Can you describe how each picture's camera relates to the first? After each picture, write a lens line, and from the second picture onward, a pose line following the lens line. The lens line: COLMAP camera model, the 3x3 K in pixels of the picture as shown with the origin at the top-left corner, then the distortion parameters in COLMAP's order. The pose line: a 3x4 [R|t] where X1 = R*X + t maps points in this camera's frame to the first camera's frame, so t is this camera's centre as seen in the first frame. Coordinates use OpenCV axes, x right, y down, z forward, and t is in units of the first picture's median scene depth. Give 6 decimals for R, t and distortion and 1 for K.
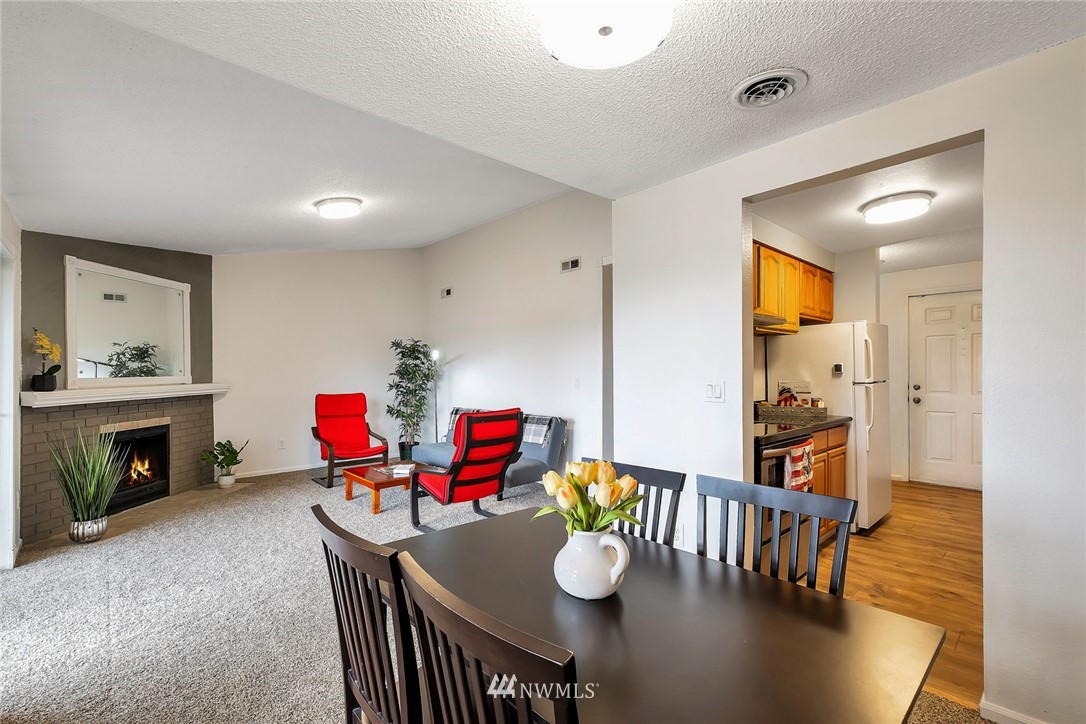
lens RADIAL K [[485.5, 0, 540.0], [0, 485.5, 371.5], [0, 0, 1]] dist [-0.000912, -0.000248]
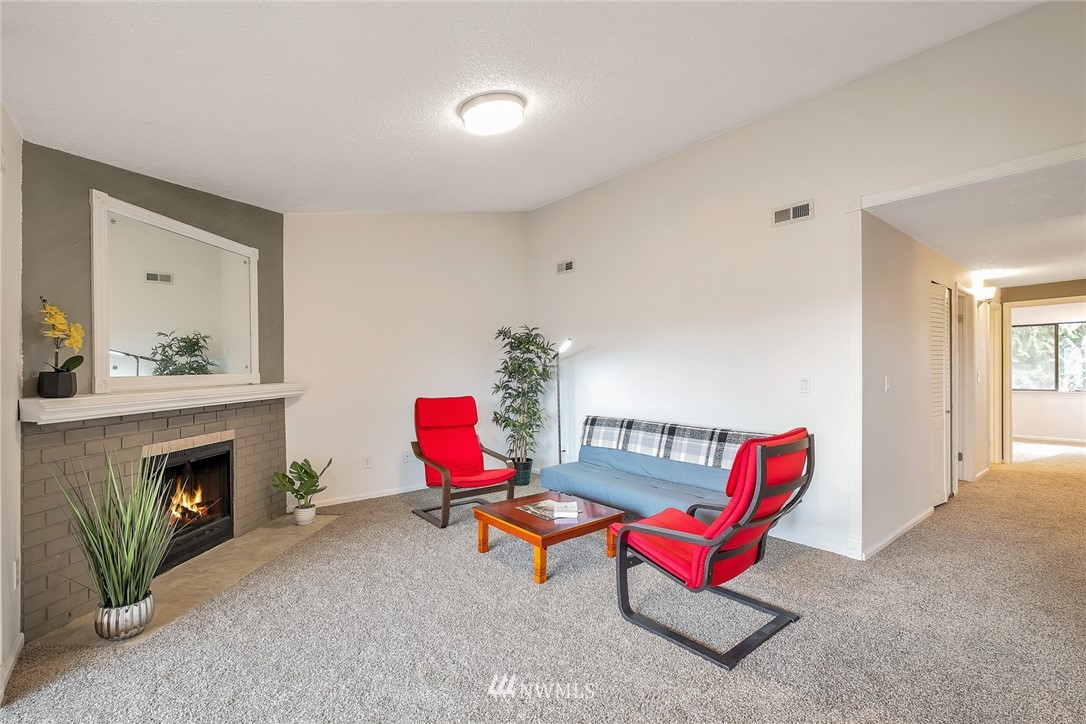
lens RADIAL K [[483.7, 0, 534.9], [0, 483.7, 371.8], [0, 0, 1]] dist [-0.002424, -0.000394]
pose [[0.998491, 0.001267, -0.054897, -0.274360], [-0.000997, 0.999987, 0.004958, 0.002695], [0.054903, -0.004896, 0.998480, 0.303861]]
